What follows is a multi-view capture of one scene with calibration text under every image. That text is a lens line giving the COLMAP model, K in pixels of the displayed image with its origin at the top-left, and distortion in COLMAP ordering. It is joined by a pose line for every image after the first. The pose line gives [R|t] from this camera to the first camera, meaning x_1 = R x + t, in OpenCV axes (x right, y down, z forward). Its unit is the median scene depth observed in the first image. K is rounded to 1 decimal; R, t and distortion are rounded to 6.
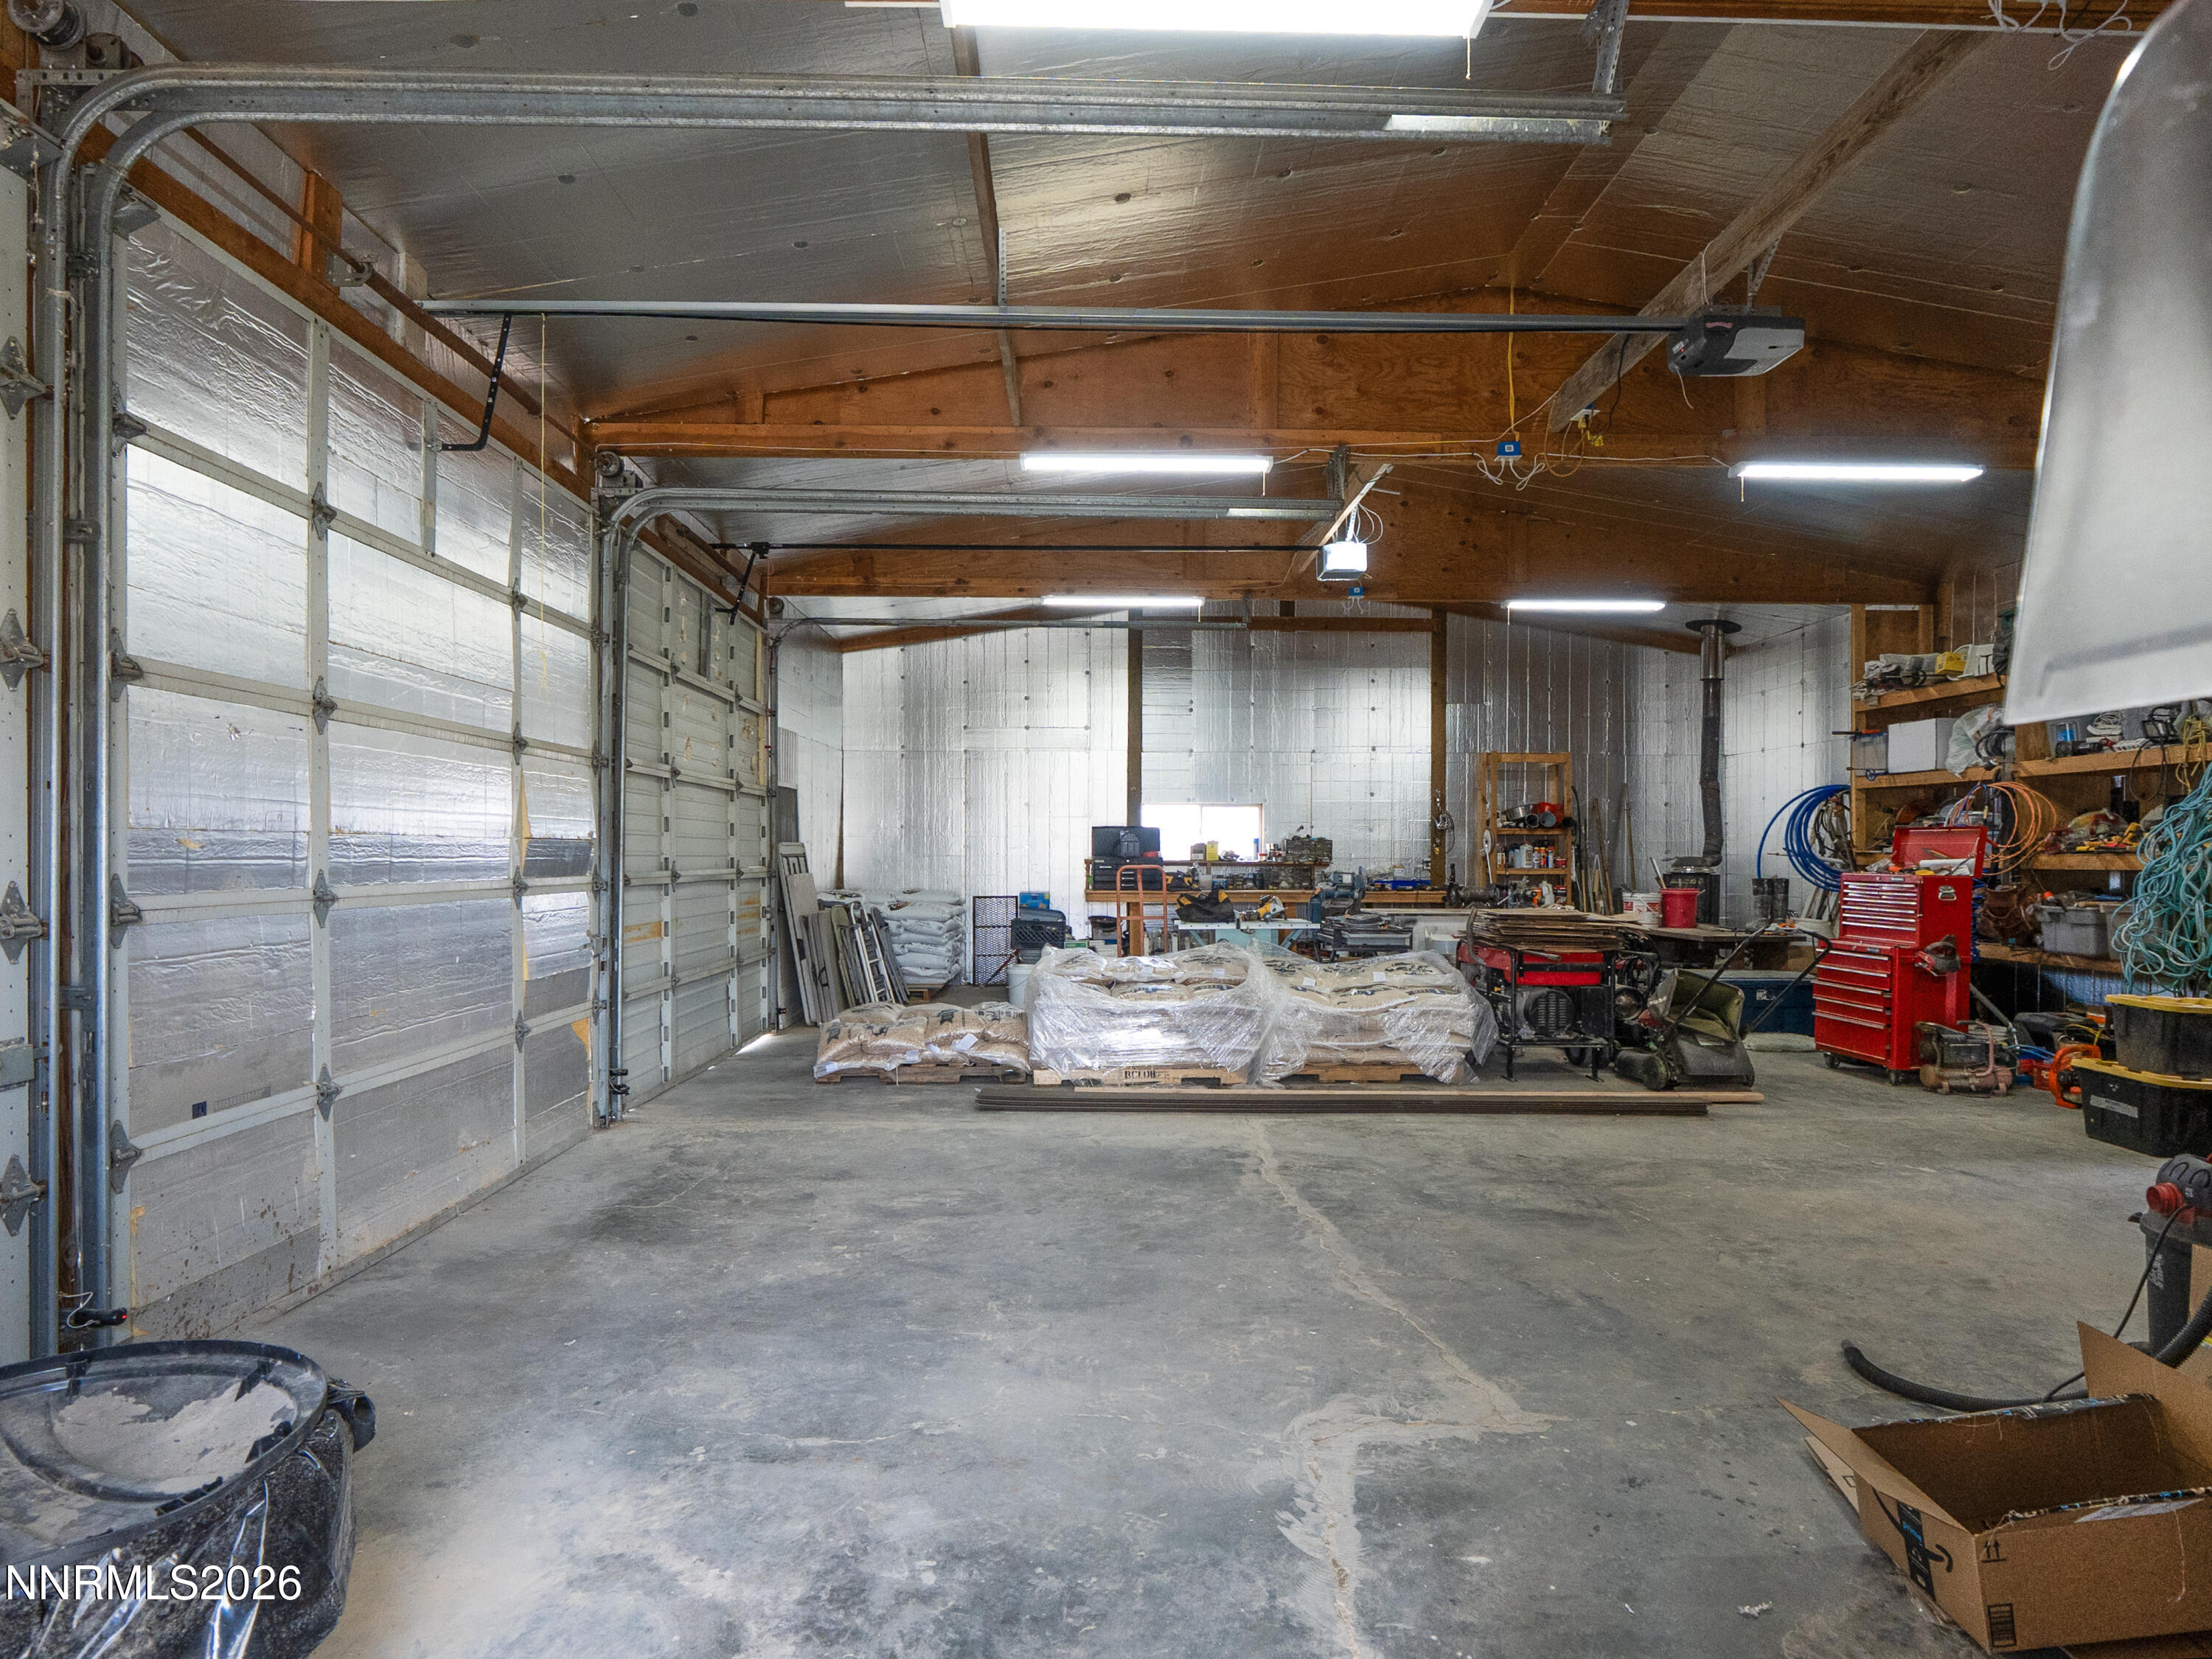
lens RADIAL K [[1140.6, 0, 1098.8], [0, 1140.6, 928.7], [0, 0, 1]] dist [-0.001501, -0.000395]
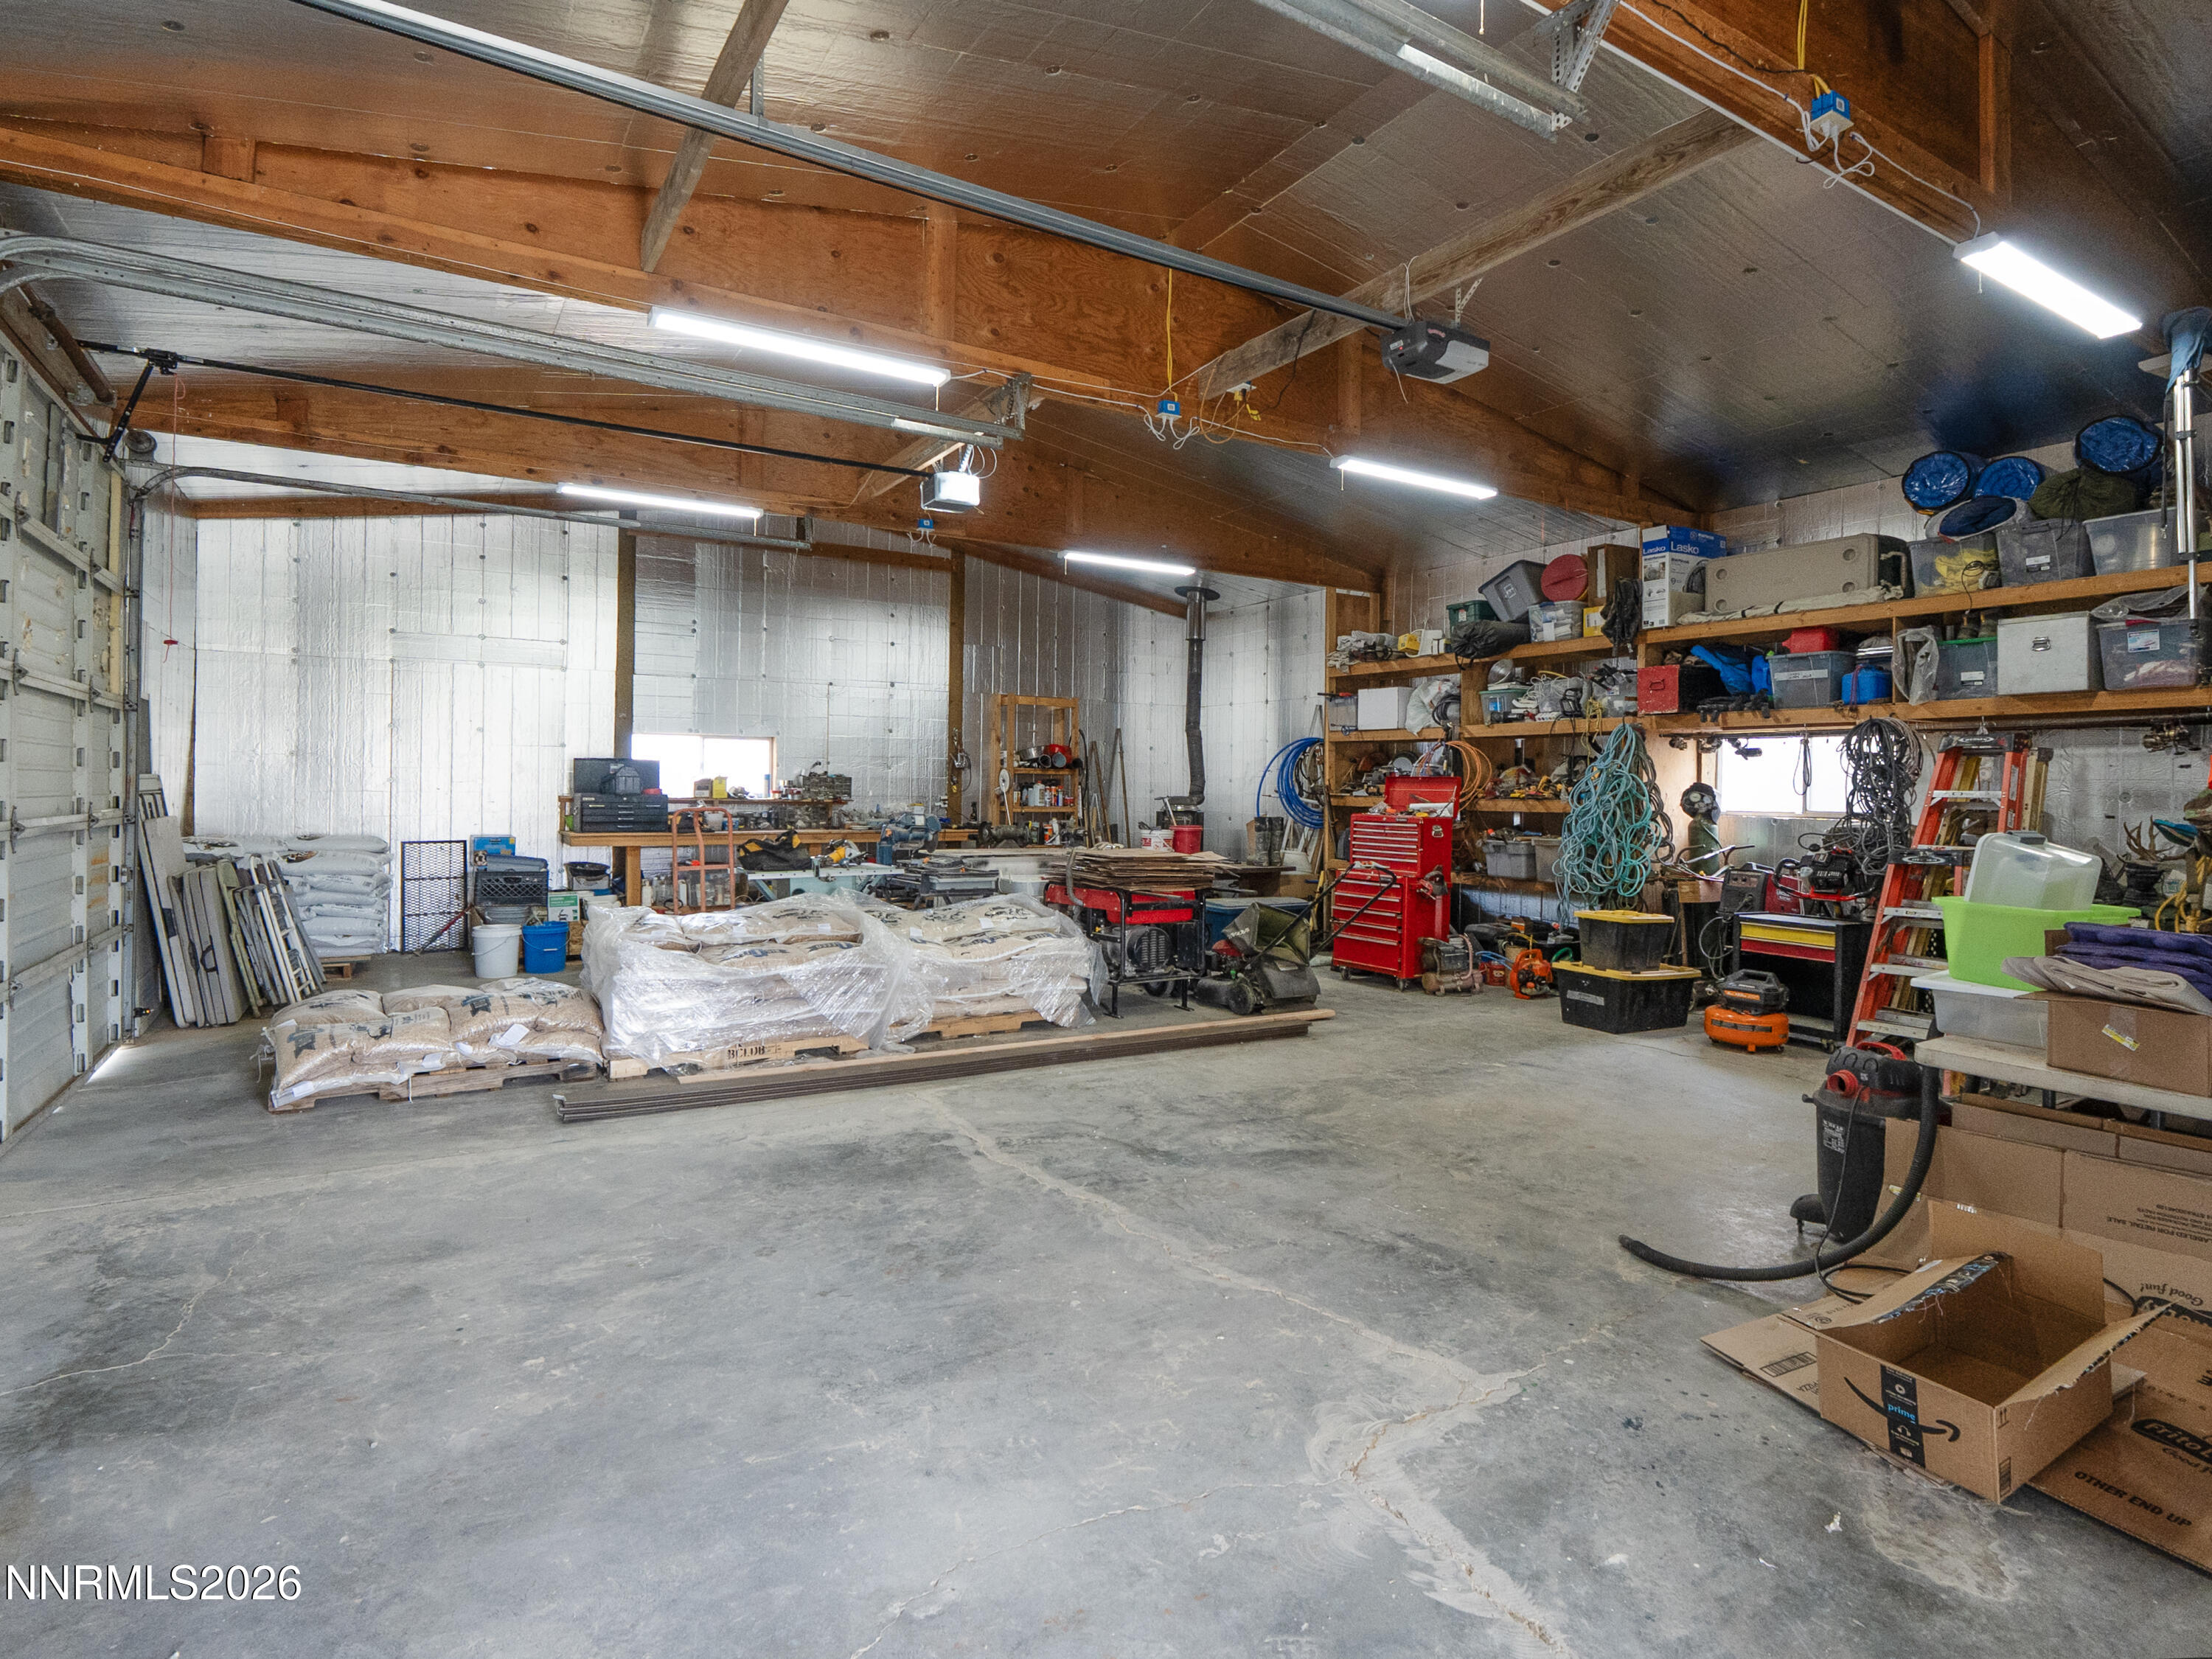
lens RADIAL K [[1124.7, 0, 1041.5], [0, 1124.7, 833.4], [0, 0, 1]] dist [-0.003609, -0.001937]
pose [[0.860434, -0.016375, 0.509299, -0.214799], [0.025706, 0.999606, -0.011290, -0.023747], [-0.508913, 0.022806, 0.860516, 0.160798]]
